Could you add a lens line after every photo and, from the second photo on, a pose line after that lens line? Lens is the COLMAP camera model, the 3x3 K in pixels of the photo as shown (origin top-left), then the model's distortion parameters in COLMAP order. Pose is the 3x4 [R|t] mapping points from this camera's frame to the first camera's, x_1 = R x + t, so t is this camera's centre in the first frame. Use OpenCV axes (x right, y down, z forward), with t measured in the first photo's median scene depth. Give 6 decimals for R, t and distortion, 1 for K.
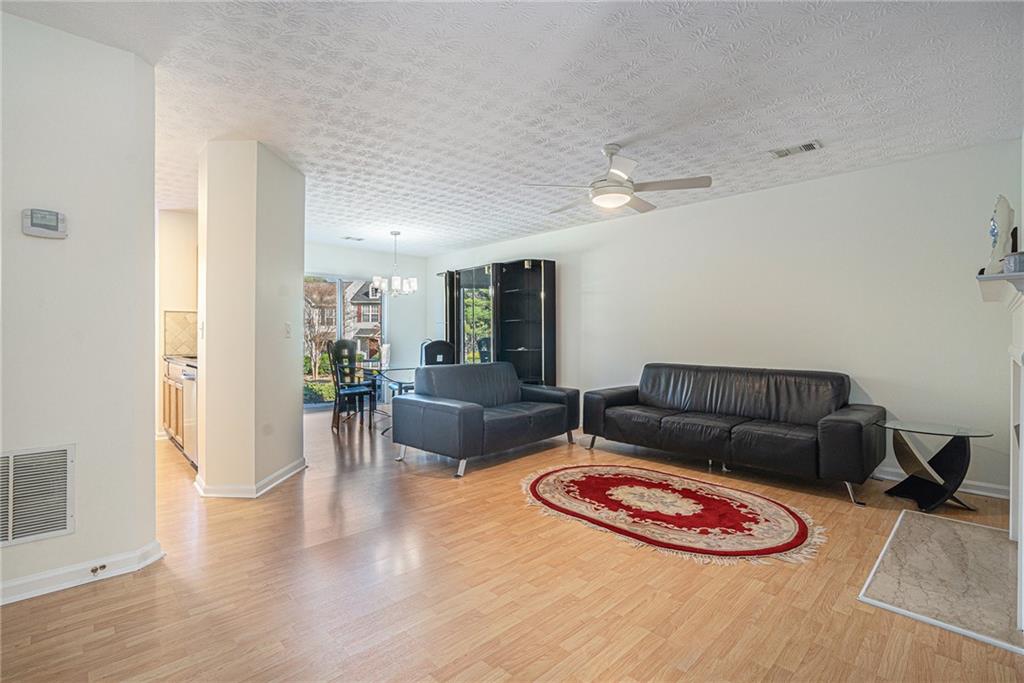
lens RADIAL K [[481.3, 0, 508.5], [0, 481.3, 339.1], [0, 0, 1]] dist [-0.023964, 0.001403]
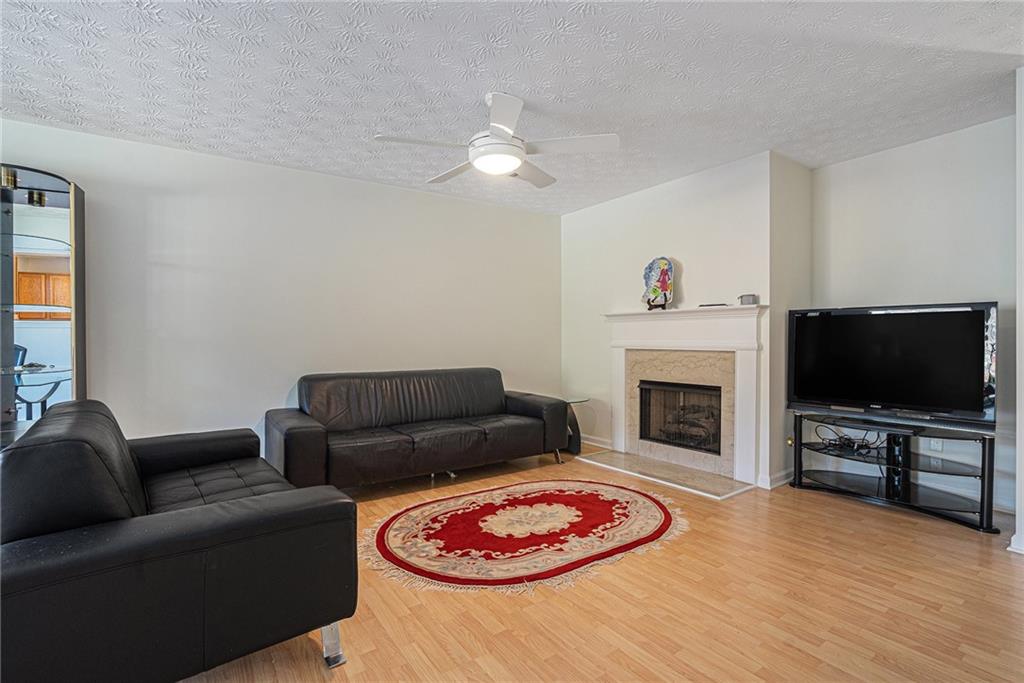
lens RADIAL K [[481.3, 0, 505.4], [0, 481.3, 340.2], [0, 0, 1]] dist [-0.023964, 0.001403]
pose [[0.142012, -0.004112, 0.989856, -0.593622], [0.009490, 0.999951, 0.002793, -0.003840], [-0.989819, 0.008998, 0.142044, 0.913414]]
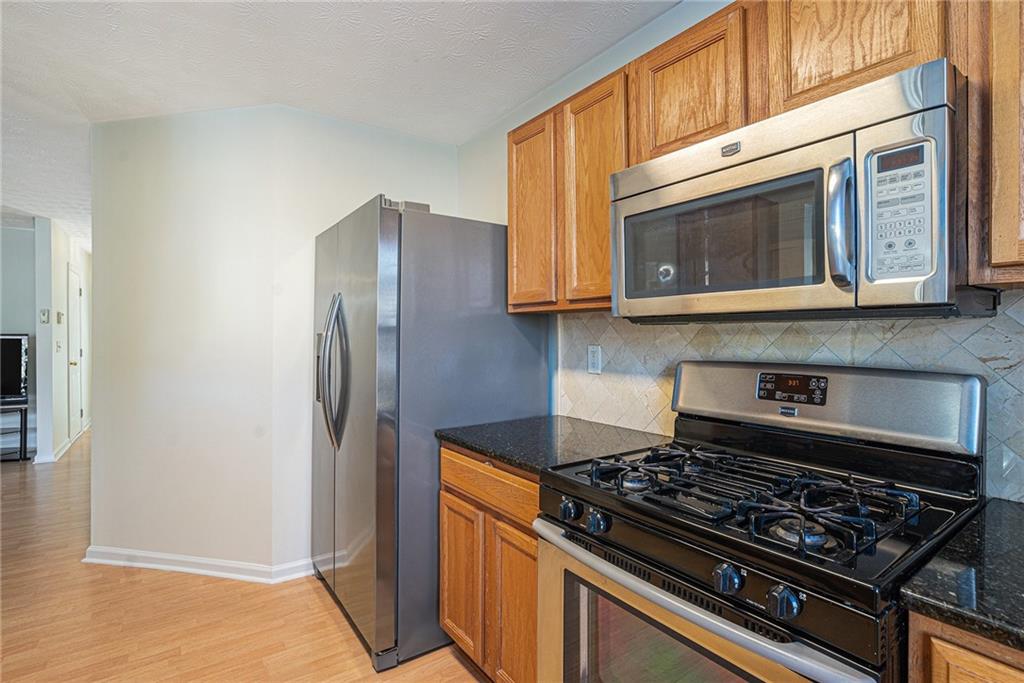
lens RADIAL K [[481.3, 0, 508.6], [0, 481.3, 340.5], [0, 0, 1]] dist [-0.023964, 0.001403]
pose [[-0.994234, 0.001467, 0.107220, -1.358939], [0.001840, 0.999993, 0.003387, -0.052061], [-0.107214, 0.003565, -0.994230, 1.516139]]
